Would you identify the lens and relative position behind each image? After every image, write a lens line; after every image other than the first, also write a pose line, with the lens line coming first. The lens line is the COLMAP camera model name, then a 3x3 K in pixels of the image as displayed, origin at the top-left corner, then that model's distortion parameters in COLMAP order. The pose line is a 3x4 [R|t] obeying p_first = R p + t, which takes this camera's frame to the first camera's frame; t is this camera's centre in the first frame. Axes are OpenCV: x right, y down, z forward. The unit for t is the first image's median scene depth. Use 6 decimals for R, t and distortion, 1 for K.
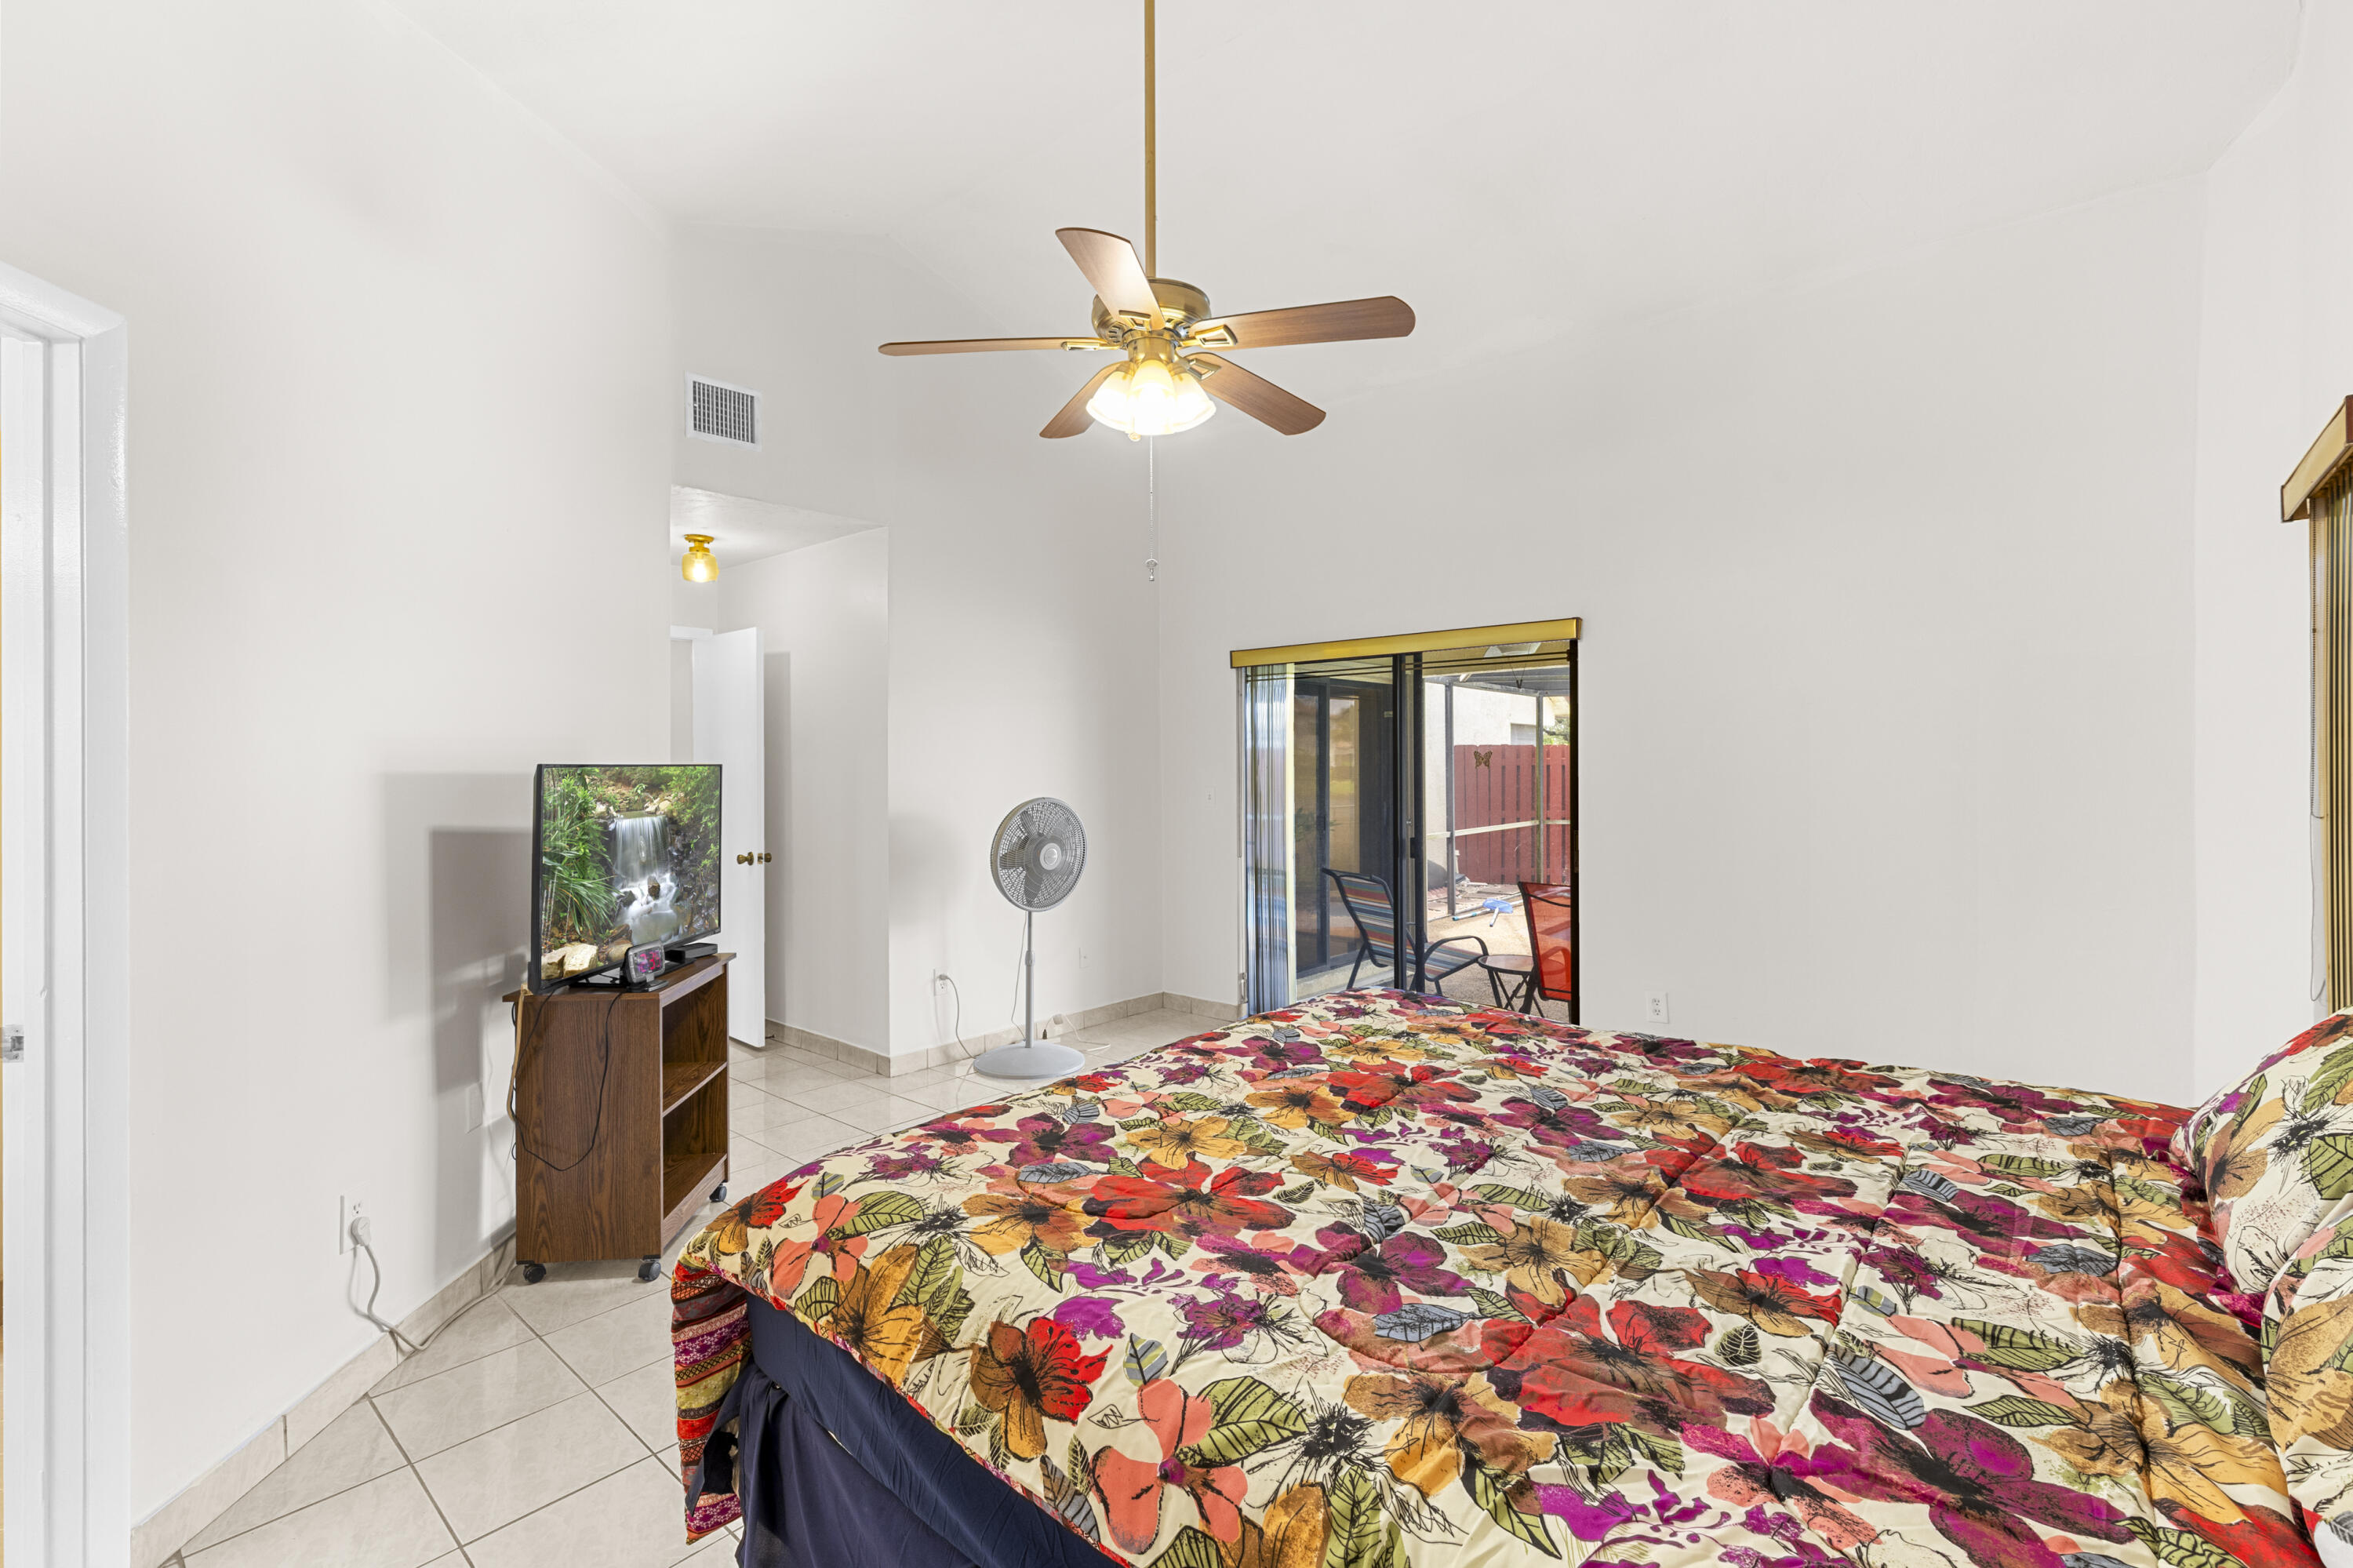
lens RADIAL K [[1066.6, 0, 1170.5], [0, 1066.6, 769.1], [0, 0, 1]] dist [-0.005665, -0.002691]
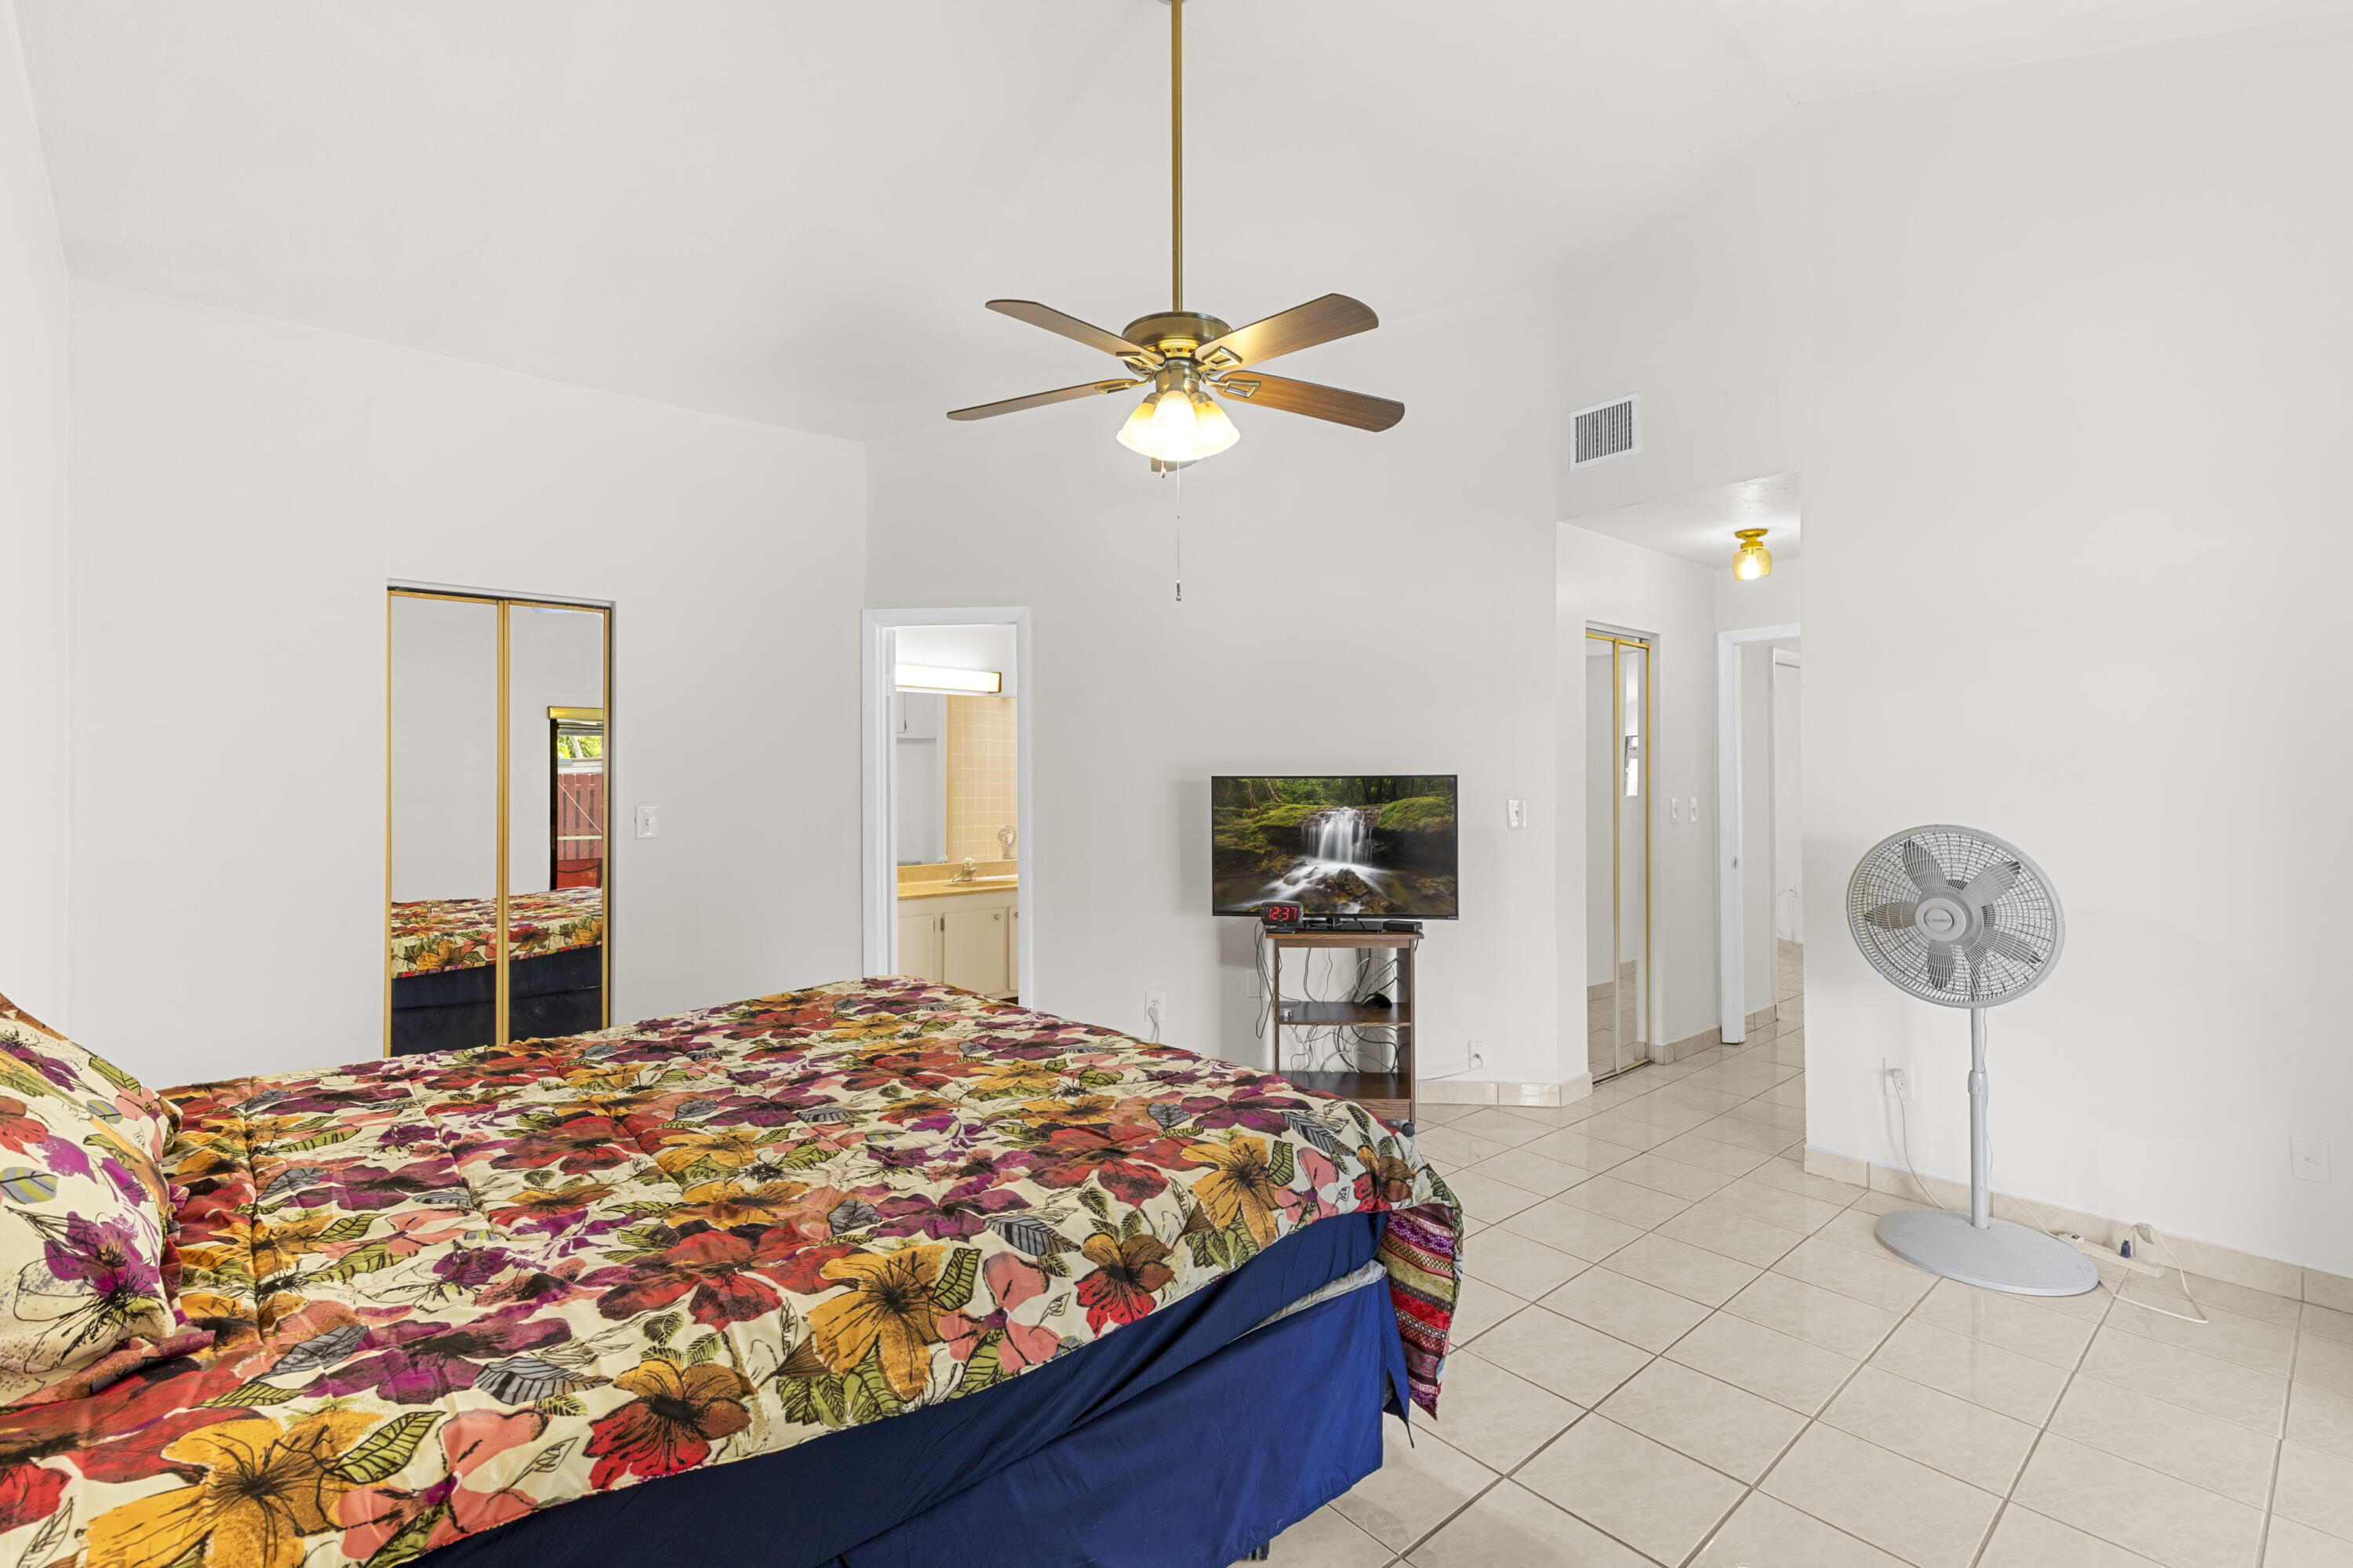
lens RADIAL K [[1066.6, 0, 1173.0], [0, 1066.6, 773.8], [0, 0, 1]] dist [-0.005665, -0.002691]
pose [[-0.130025, 0.006786, -0.991487, 1.181934], [-0.019213, 0.999772, 0.009362, -0.006847], [0.991325, 0.020267, -0.129865, 1.314119]]
